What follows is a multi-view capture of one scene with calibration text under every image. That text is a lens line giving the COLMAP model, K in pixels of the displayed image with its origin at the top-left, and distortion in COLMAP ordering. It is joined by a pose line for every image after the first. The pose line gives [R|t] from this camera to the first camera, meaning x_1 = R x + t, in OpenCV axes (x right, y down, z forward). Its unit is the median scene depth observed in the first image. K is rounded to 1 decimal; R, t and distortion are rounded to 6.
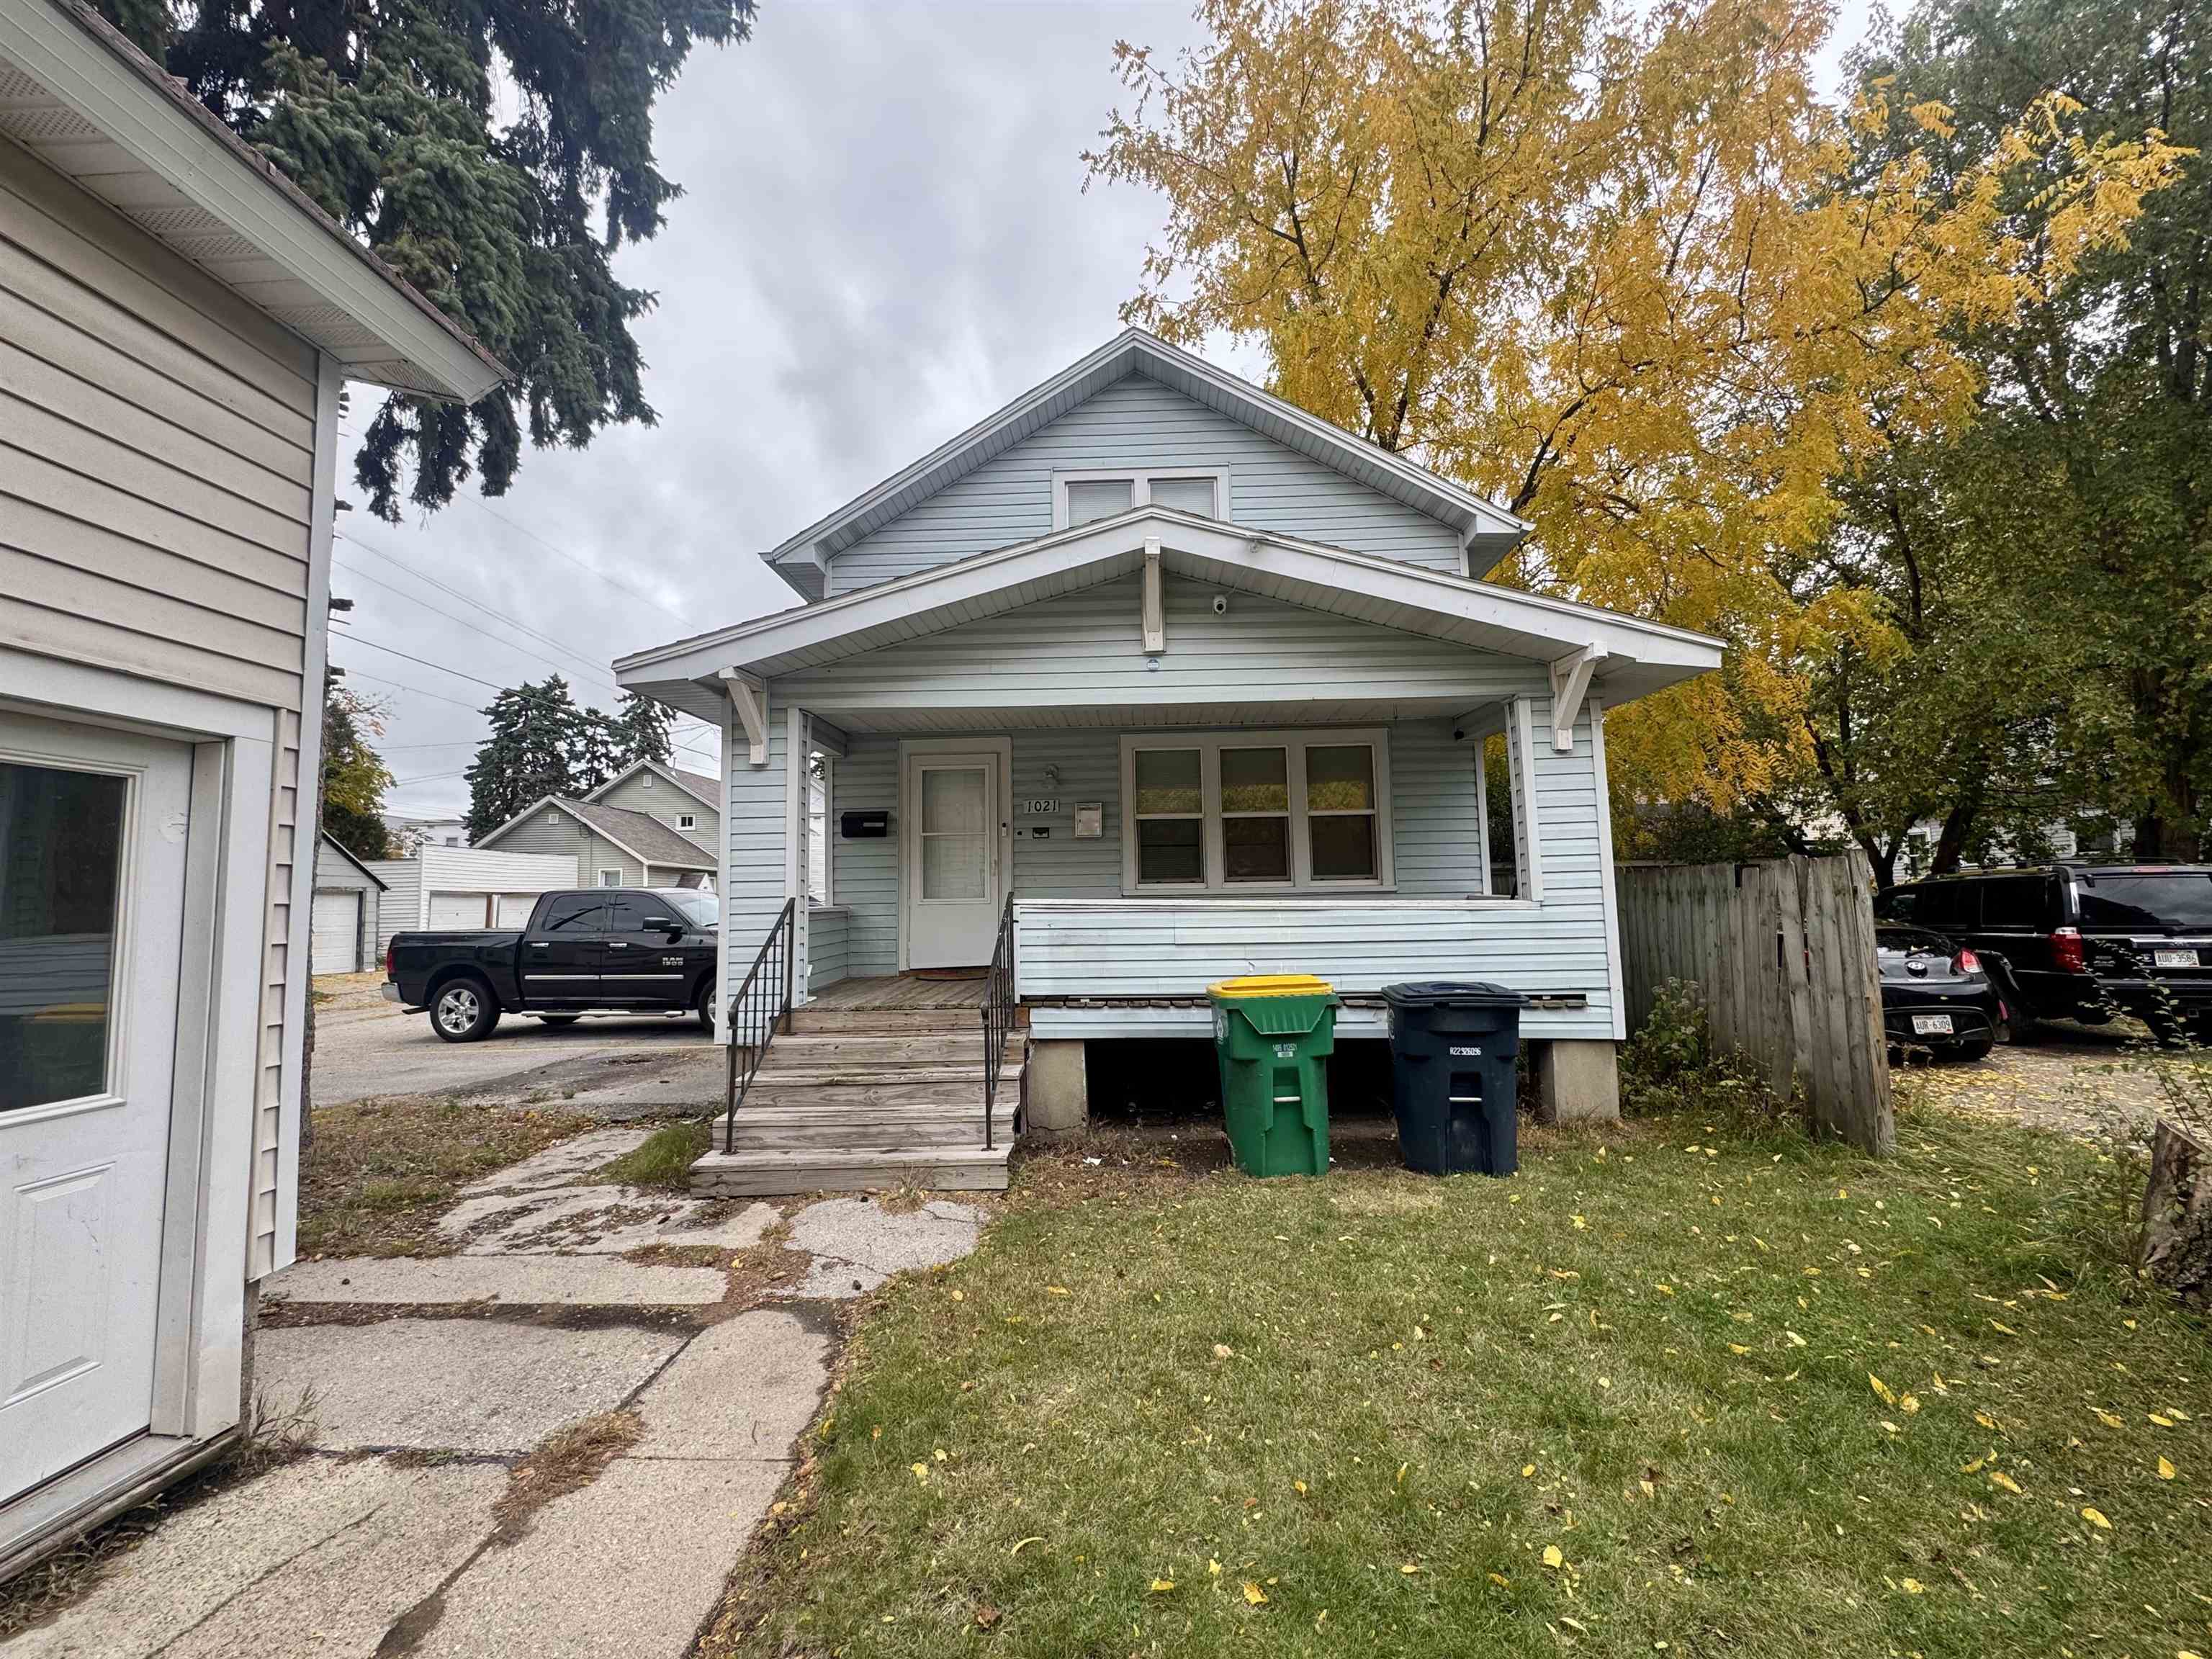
lens RADIAL K [[879.7, 0, 1106.0], [0, 879.7, 829.5], [0, 0, 1]] dist [-0.003933, 0.000230]
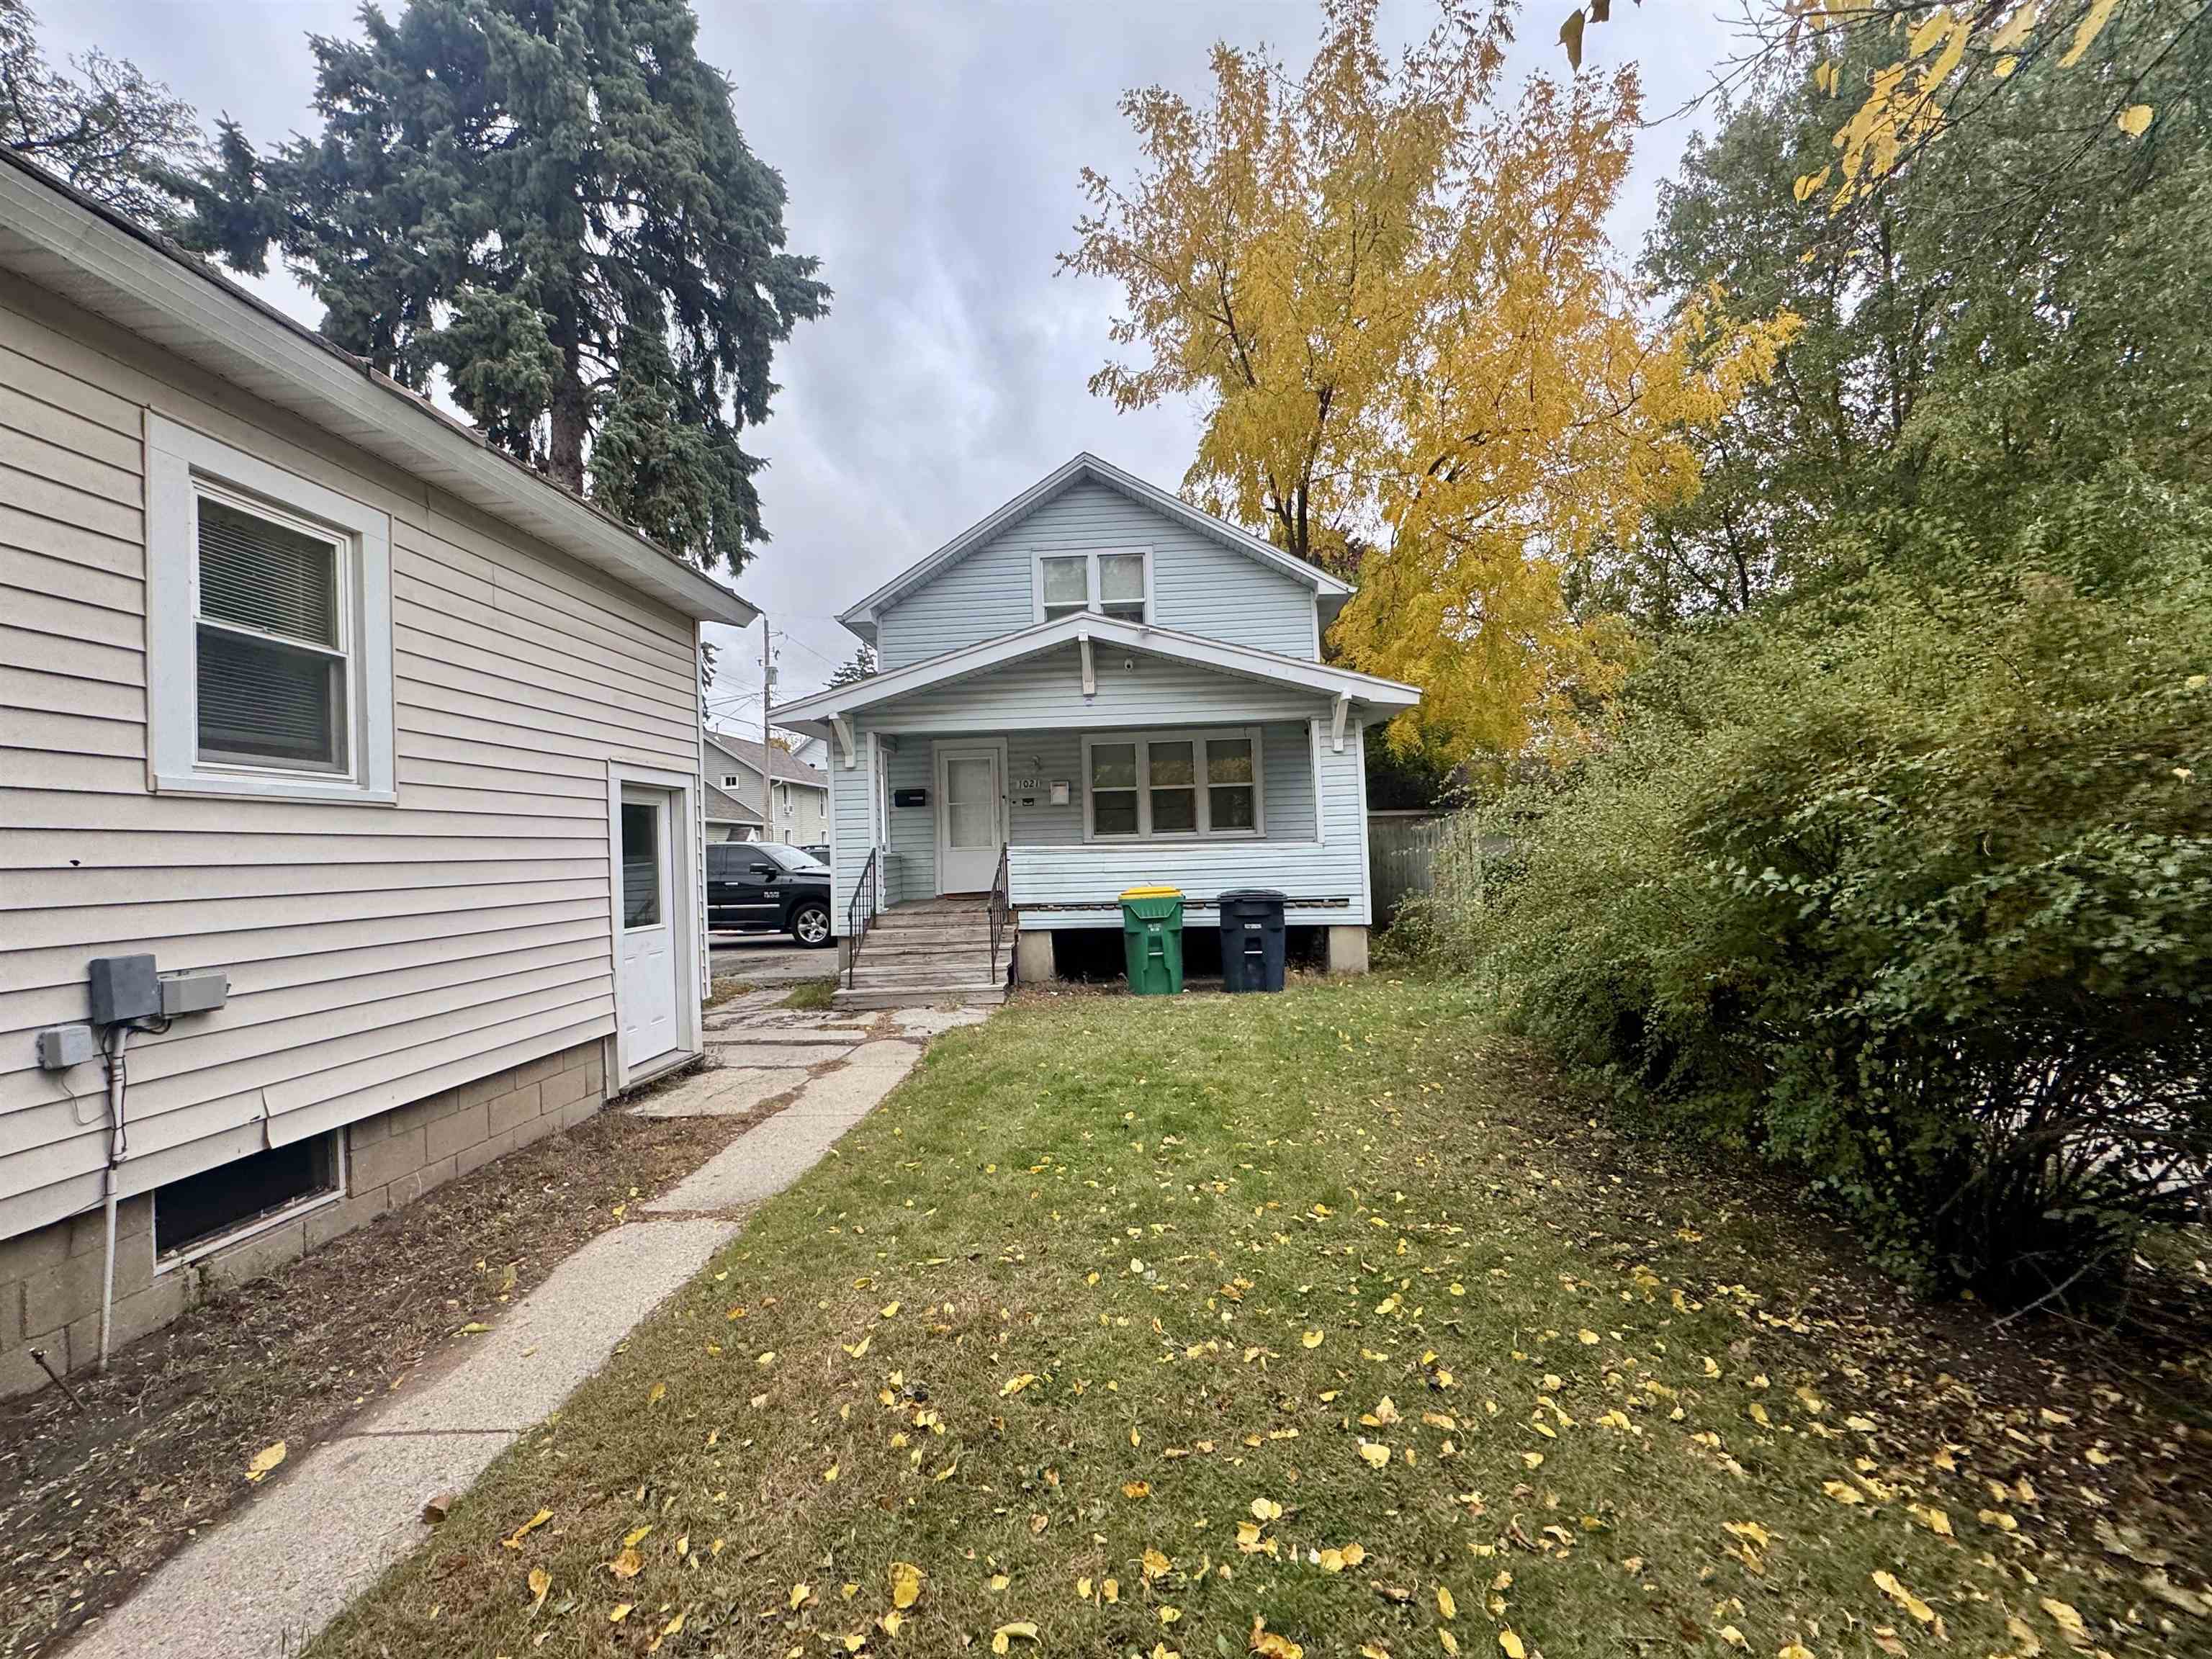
lens RADIAL K [[879.7, 0, 1106.0], [0, 879.7, 829.5], [0, 0, 1]] dist [-0.003933, 0.000230]
pose [[0.999702, -0.015769, -0.018629, 0.107803], [0.016889, 0.997959, 0.061588, -0.049700], [0.017620, -0.061884, 0.997928, -0.620798]]
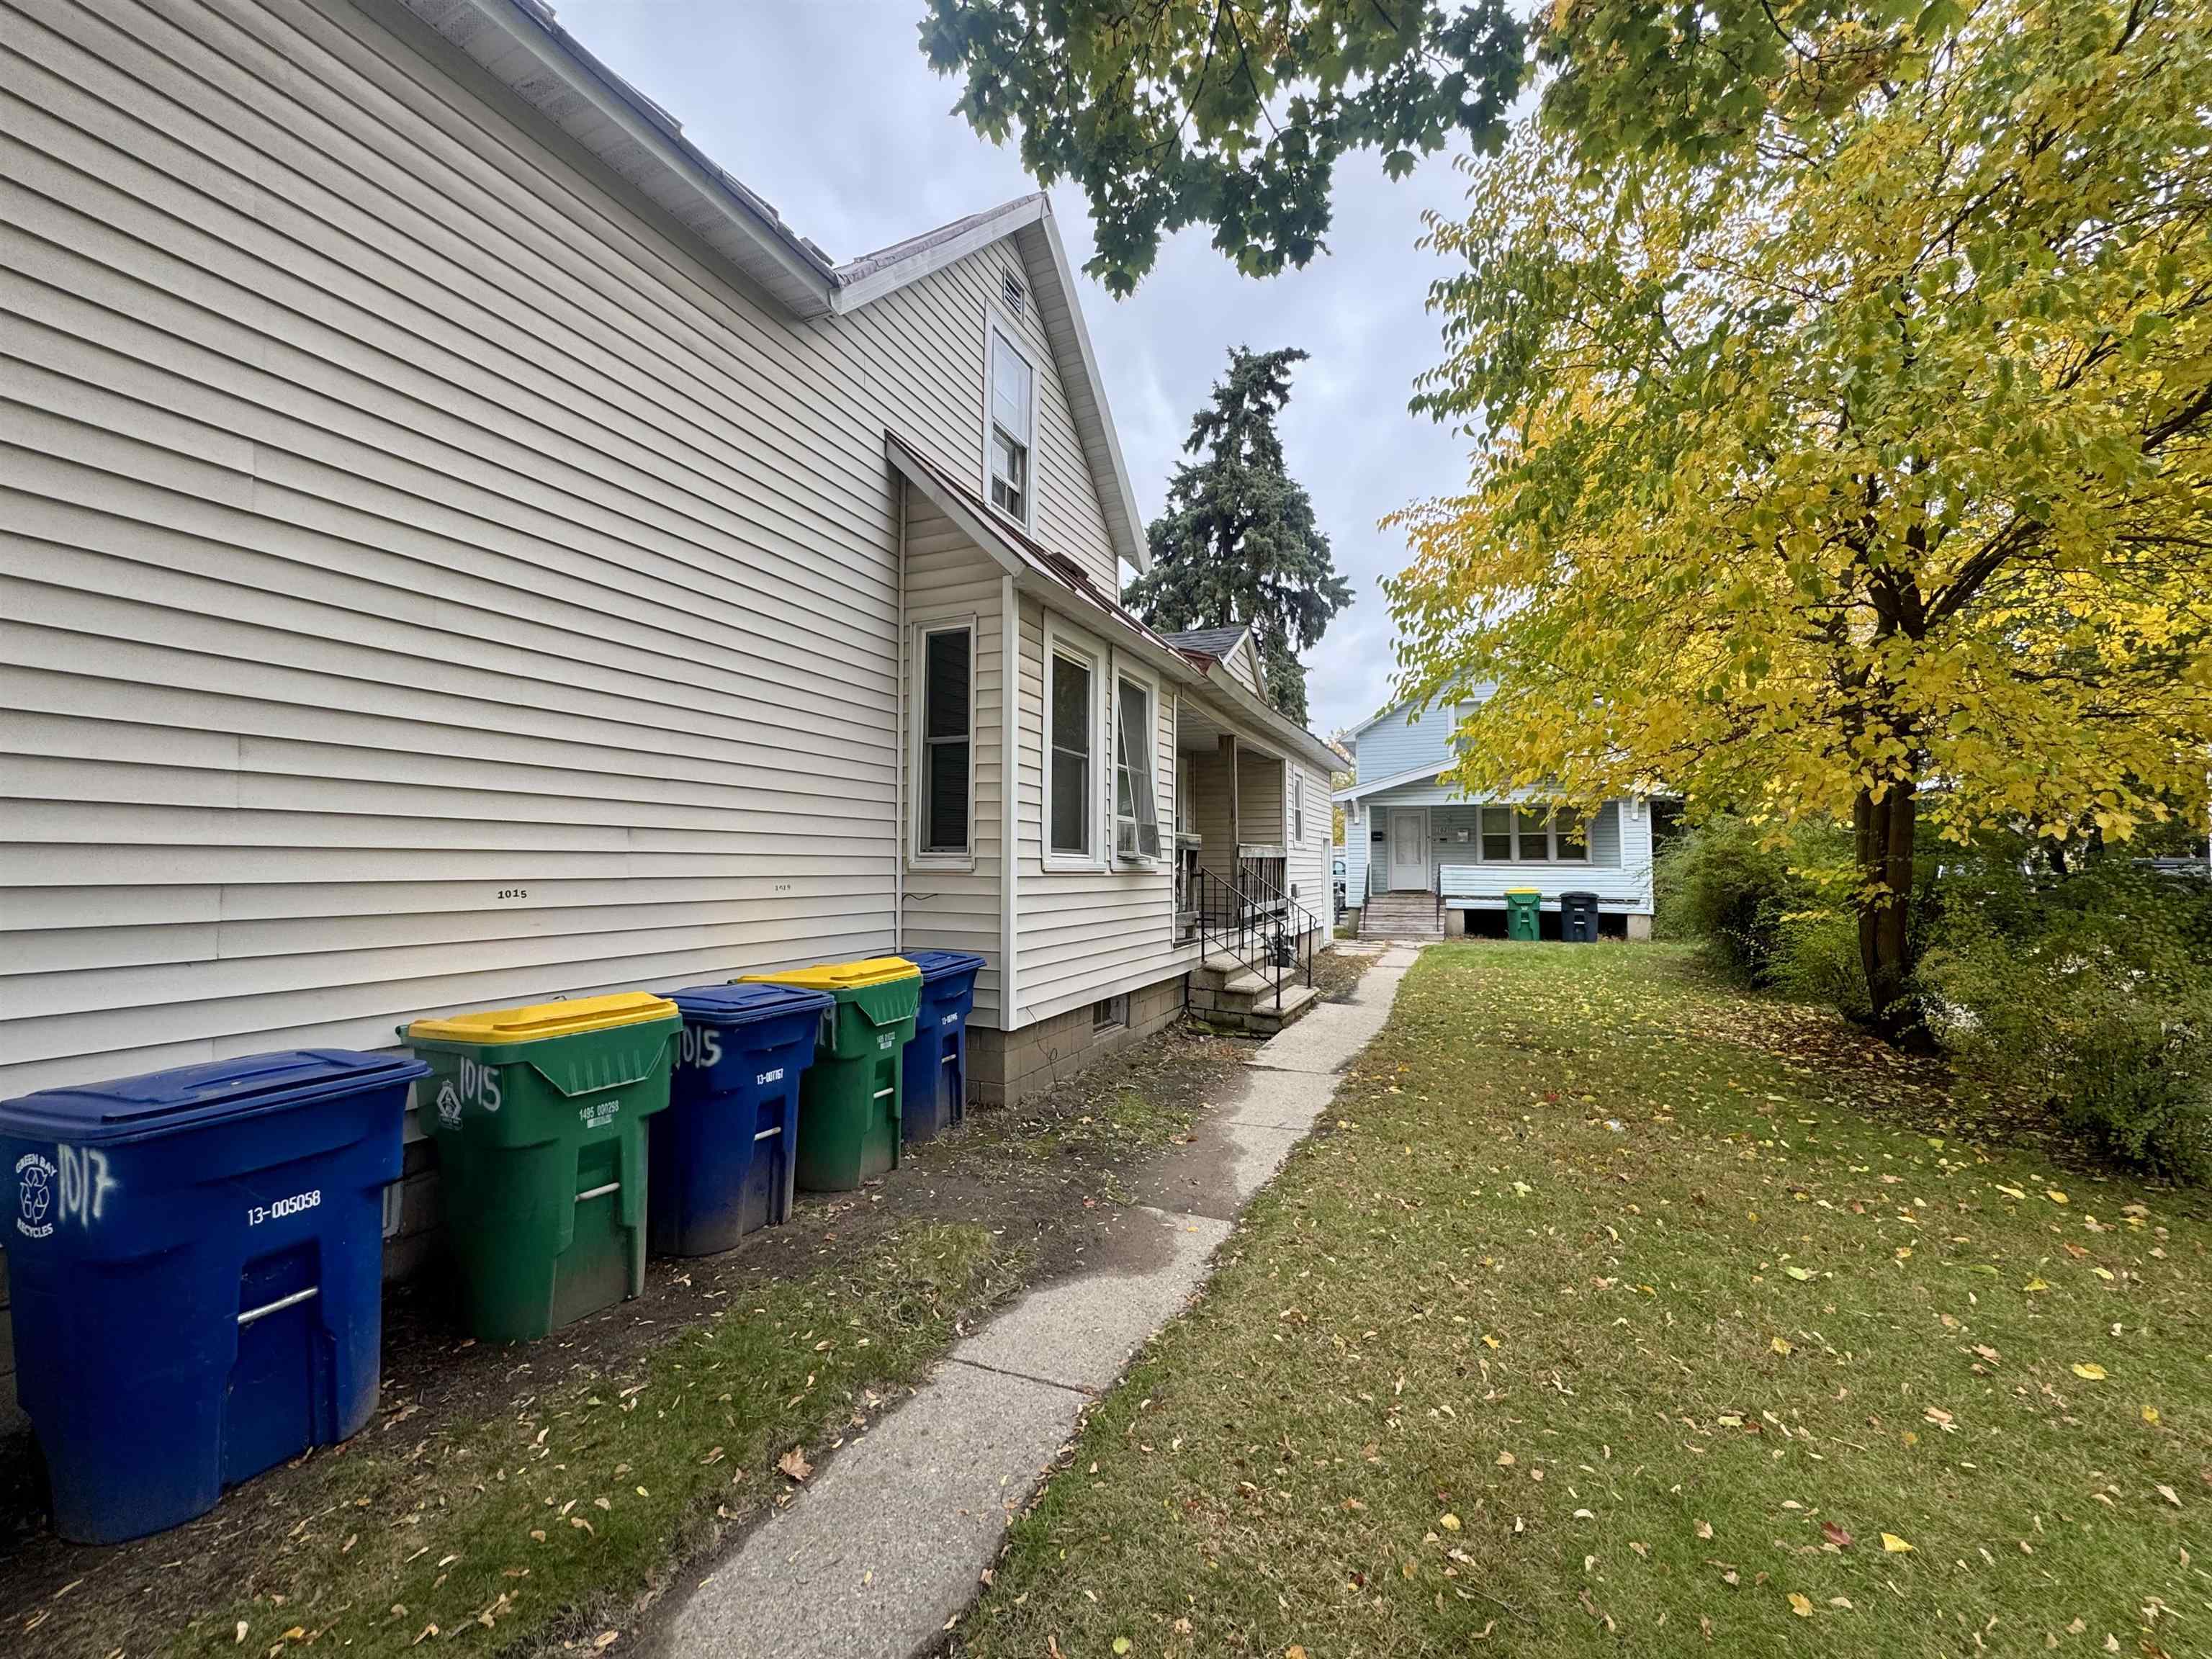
lens RADIAL K [[879.7, 0, 1106.0], [0, 879.7, 829.5], [0, 0, 1]] dist [-0.003933, 0.000230]
pose [[0.928824, 0.003943, -0.370500, -0.047640], [0.011664, 0.999137, 0.039875, -0.187435], [0.370337, -0.041359, 0.927976, -2.345093]]
